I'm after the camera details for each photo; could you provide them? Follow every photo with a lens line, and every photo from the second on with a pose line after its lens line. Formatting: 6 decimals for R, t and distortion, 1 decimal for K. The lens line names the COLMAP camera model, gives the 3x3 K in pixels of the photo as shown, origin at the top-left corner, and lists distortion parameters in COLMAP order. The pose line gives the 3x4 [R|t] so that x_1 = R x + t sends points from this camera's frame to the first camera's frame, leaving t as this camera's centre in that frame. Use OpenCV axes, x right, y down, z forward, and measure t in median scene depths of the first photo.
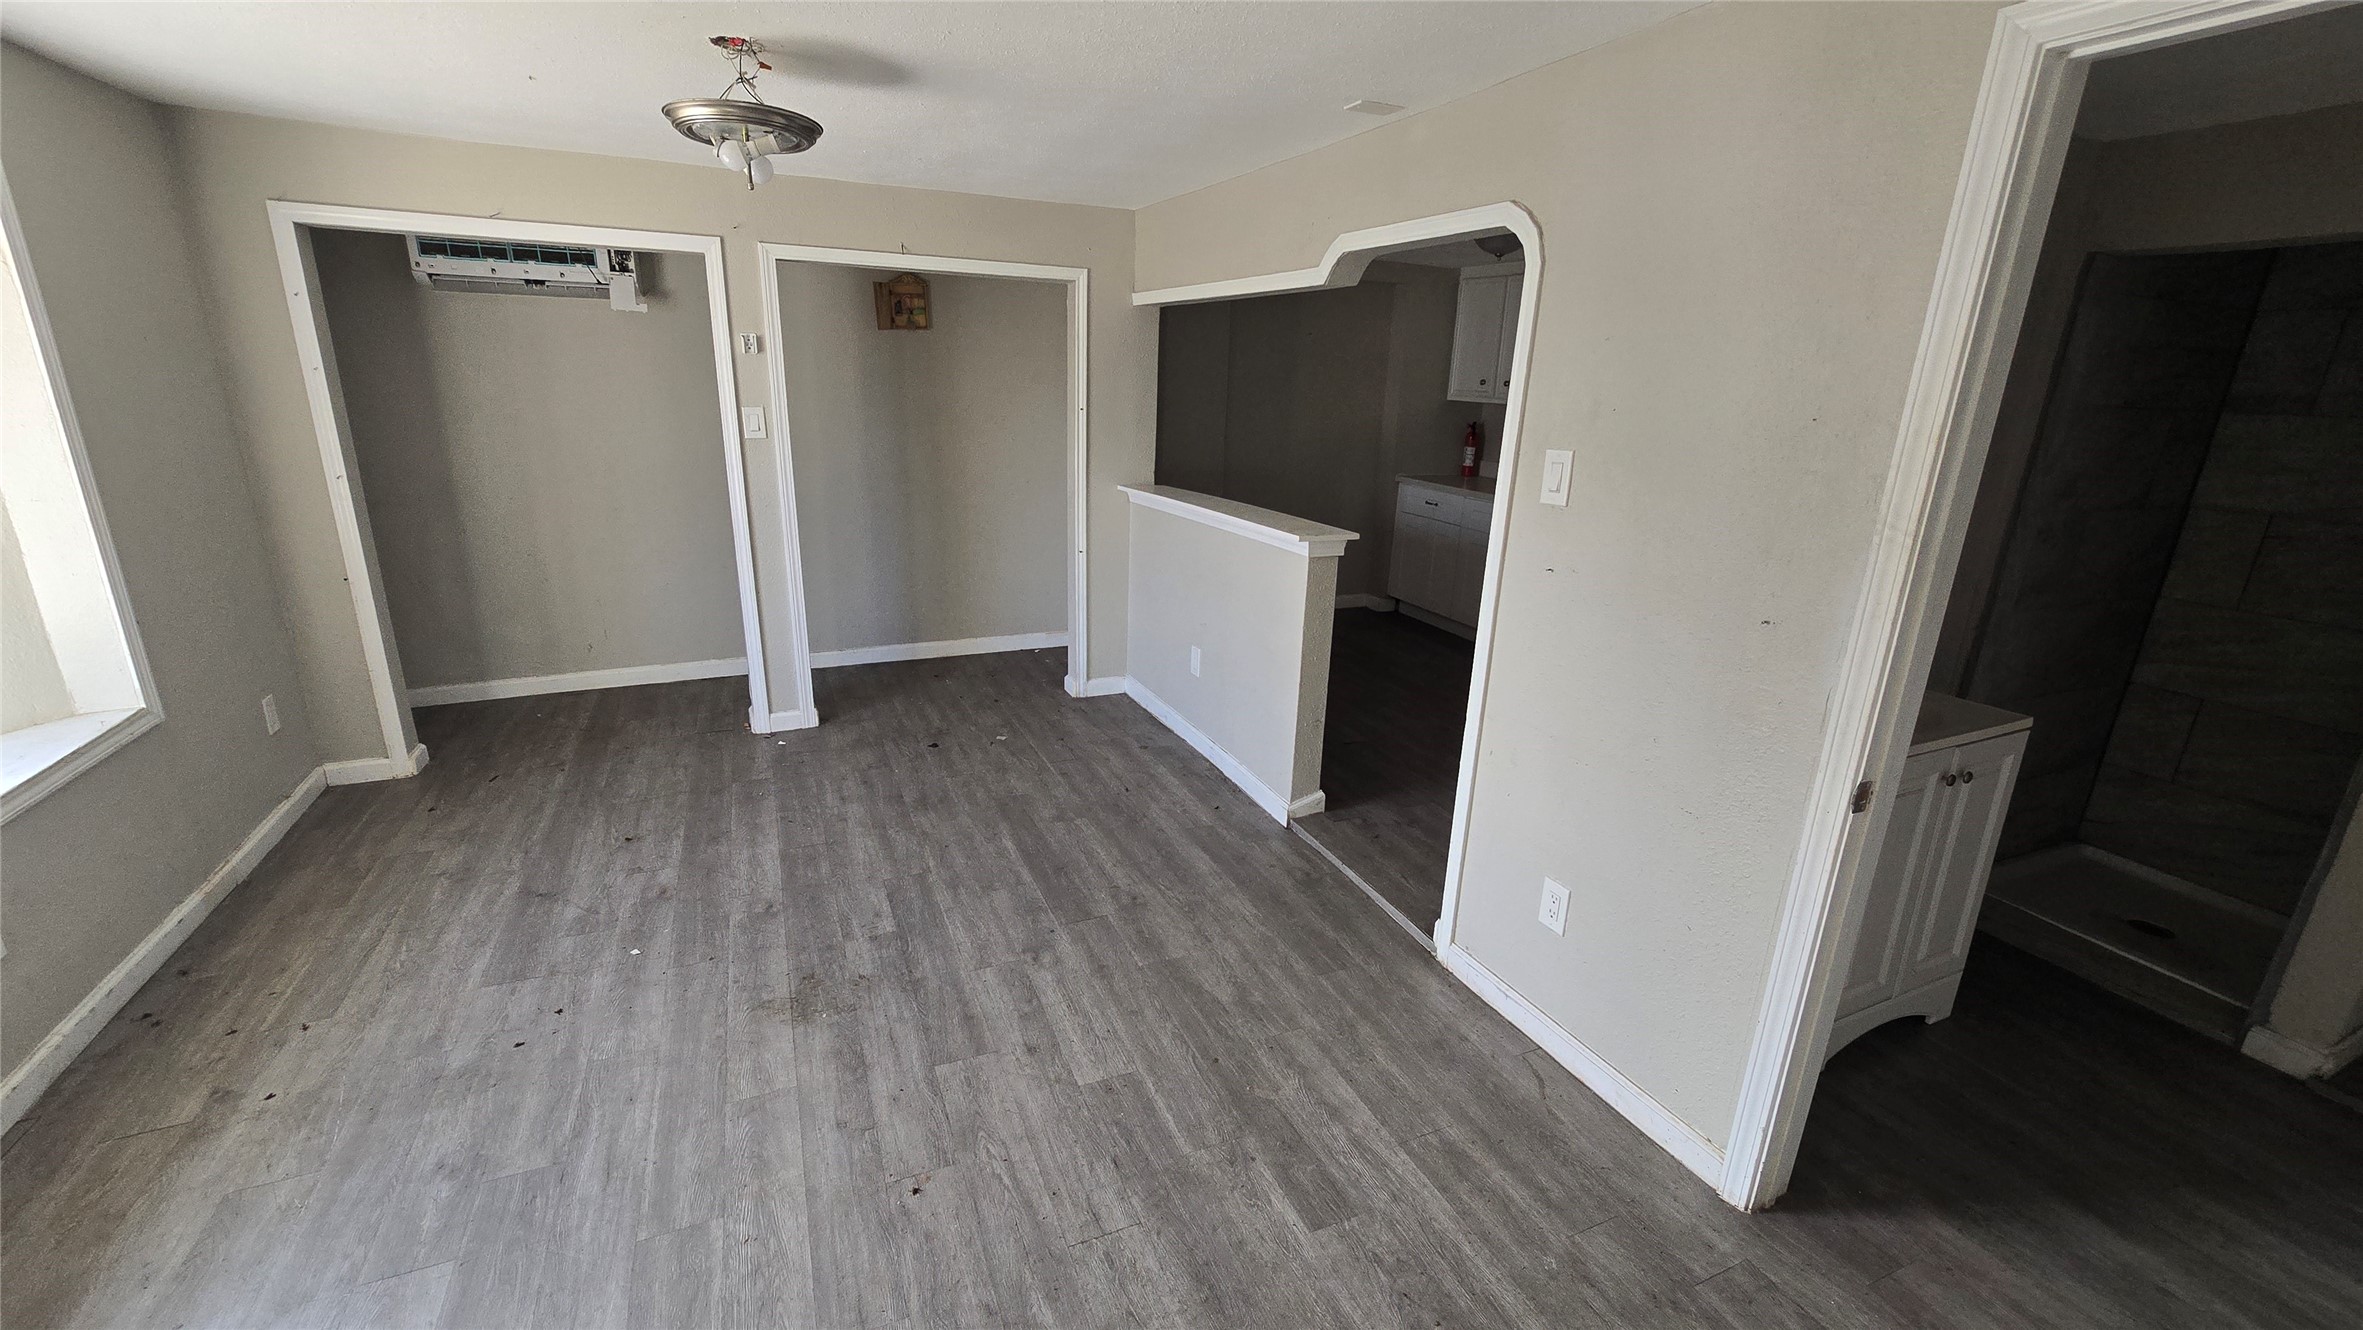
lens RADIAL K [[958.6, 0, 1191.7], [0, 958.6, 667.1], [0, 0, 1]] dist [-0.005335, 0.000261]
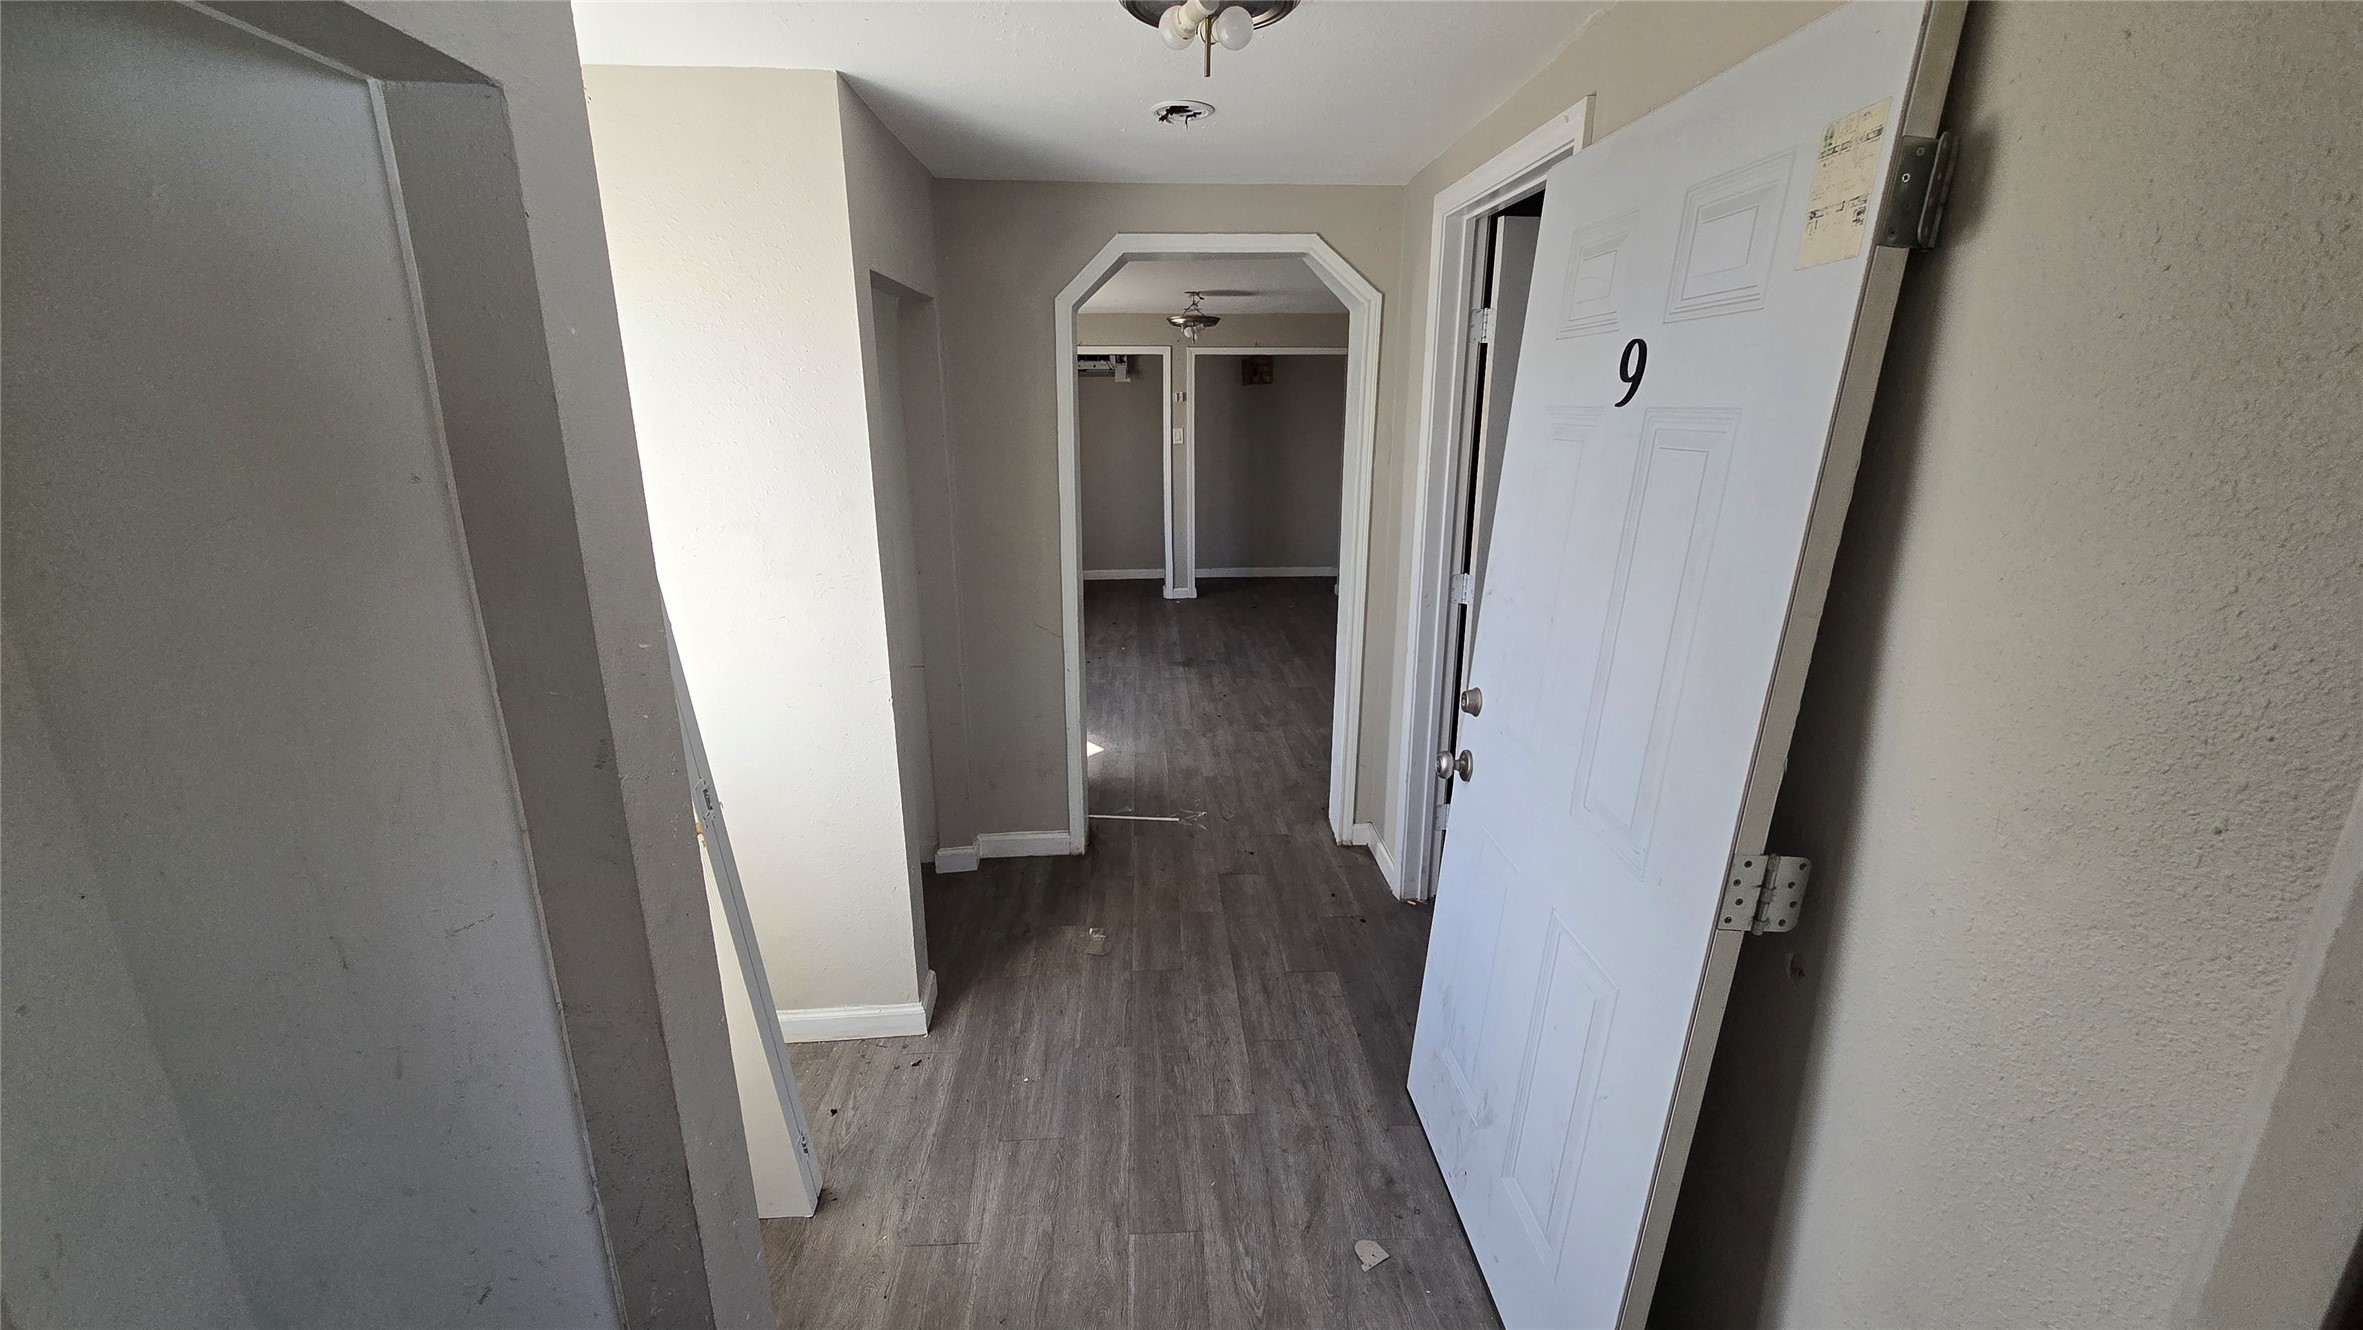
lens RADIAL K [[958.6, 0, 1191.7], [0, 958.6, 667.1], [0, 0, 1]] dist [-0.005335, 0.000261]
pose [[0.931837, 0.061722, -0.357589, 0.331400], [-0.073383, 0.997121, -0.019119, 0.277255], [0.355379, 0.044057, 0.933683, -0.885397]]
